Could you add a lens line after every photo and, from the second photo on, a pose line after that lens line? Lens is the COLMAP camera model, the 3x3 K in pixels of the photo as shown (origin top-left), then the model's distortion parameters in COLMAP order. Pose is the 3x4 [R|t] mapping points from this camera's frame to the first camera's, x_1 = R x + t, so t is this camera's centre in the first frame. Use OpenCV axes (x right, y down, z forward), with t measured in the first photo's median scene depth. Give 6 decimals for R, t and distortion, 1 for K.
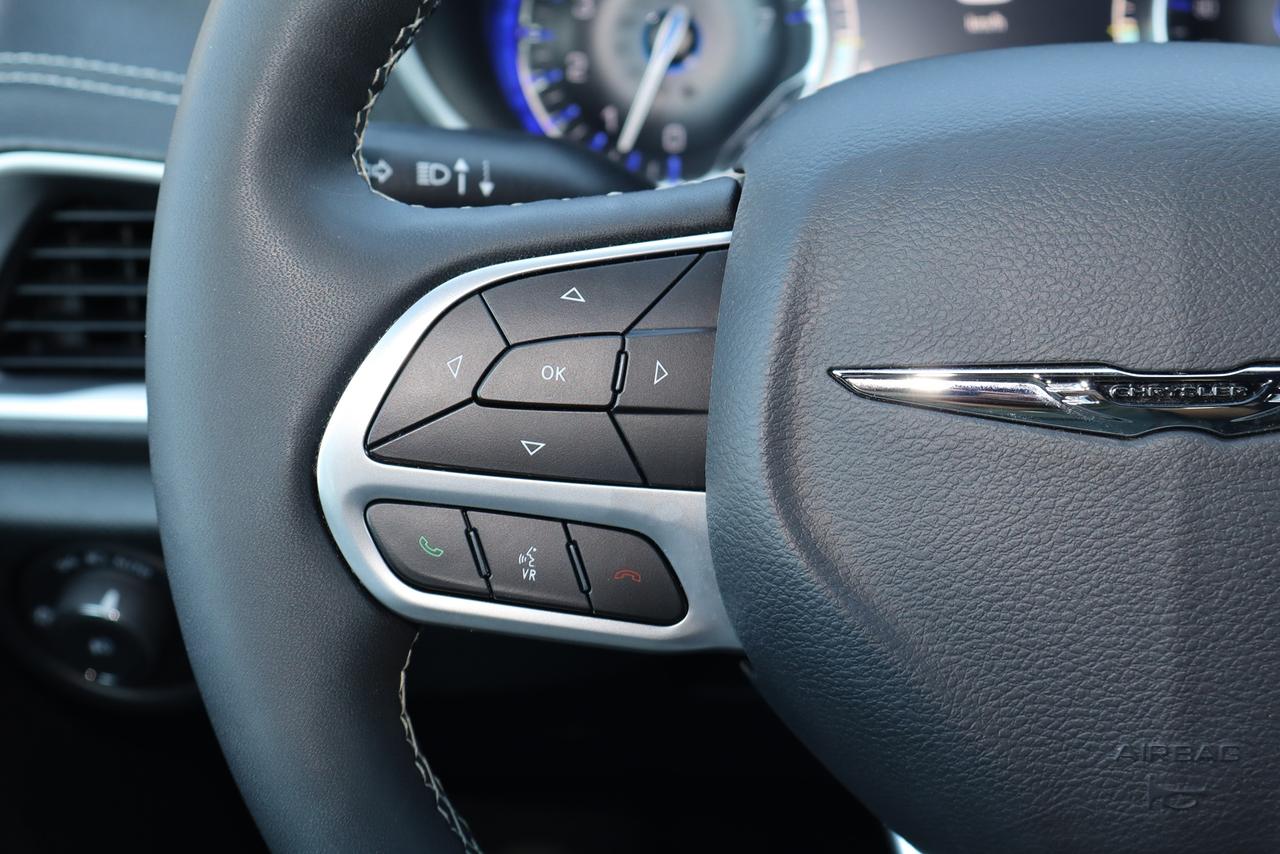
lens RADIAL K [[1892.4, 0, 640.2], [0, 1892.4, 426.7], [0, 0, 1]] dist [-0.019332, 0.000000]
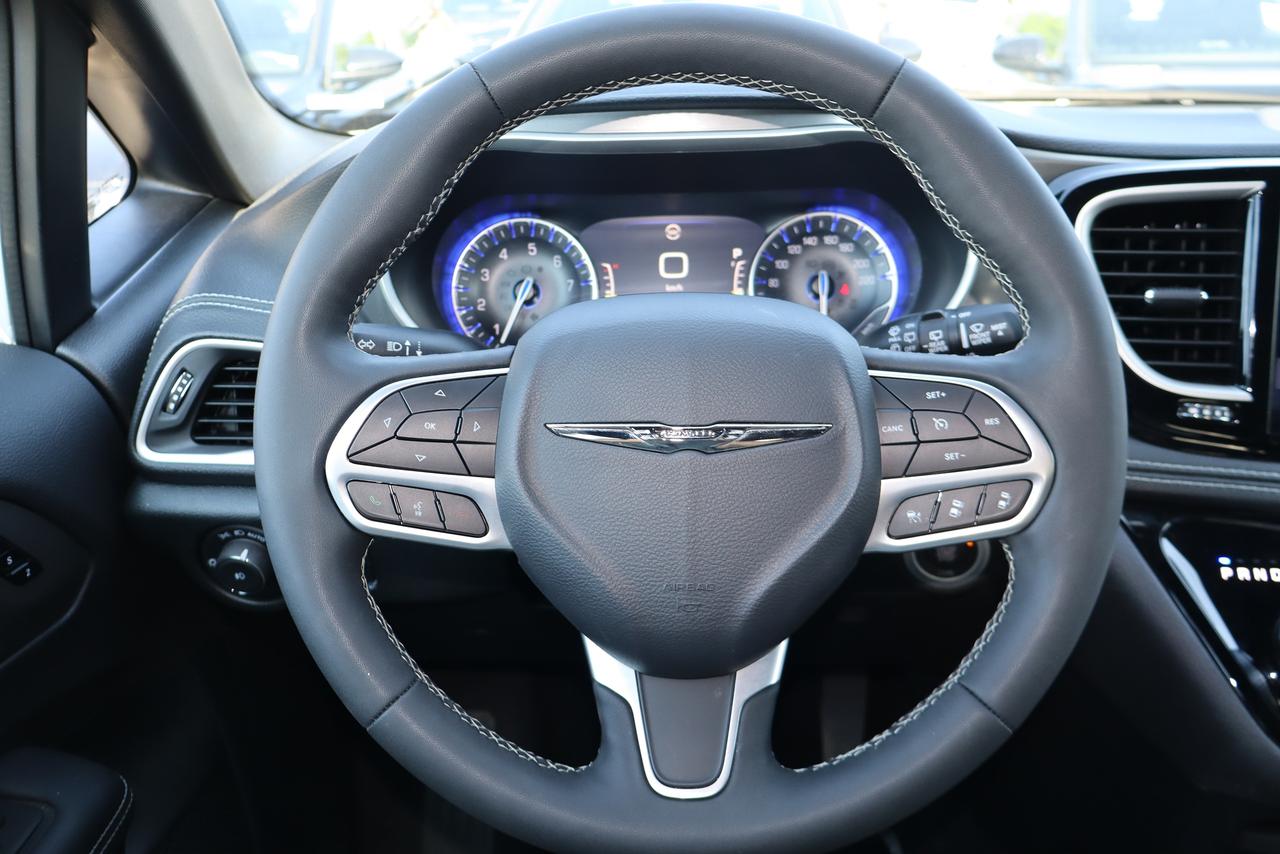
lens RADIAL K [[1073.5, 0, 639.0], [0, 1073.5, 429.3], [0, 0, 1]] dist [-0.005185, -0.005269]
pose [[0.998588, 0.012874, 0.051534, 0.138121], [-0.008440, 0.996316, -0.085347, 0.083171], [-0.052443, 0.084791, 0.995018, -0.318470]]
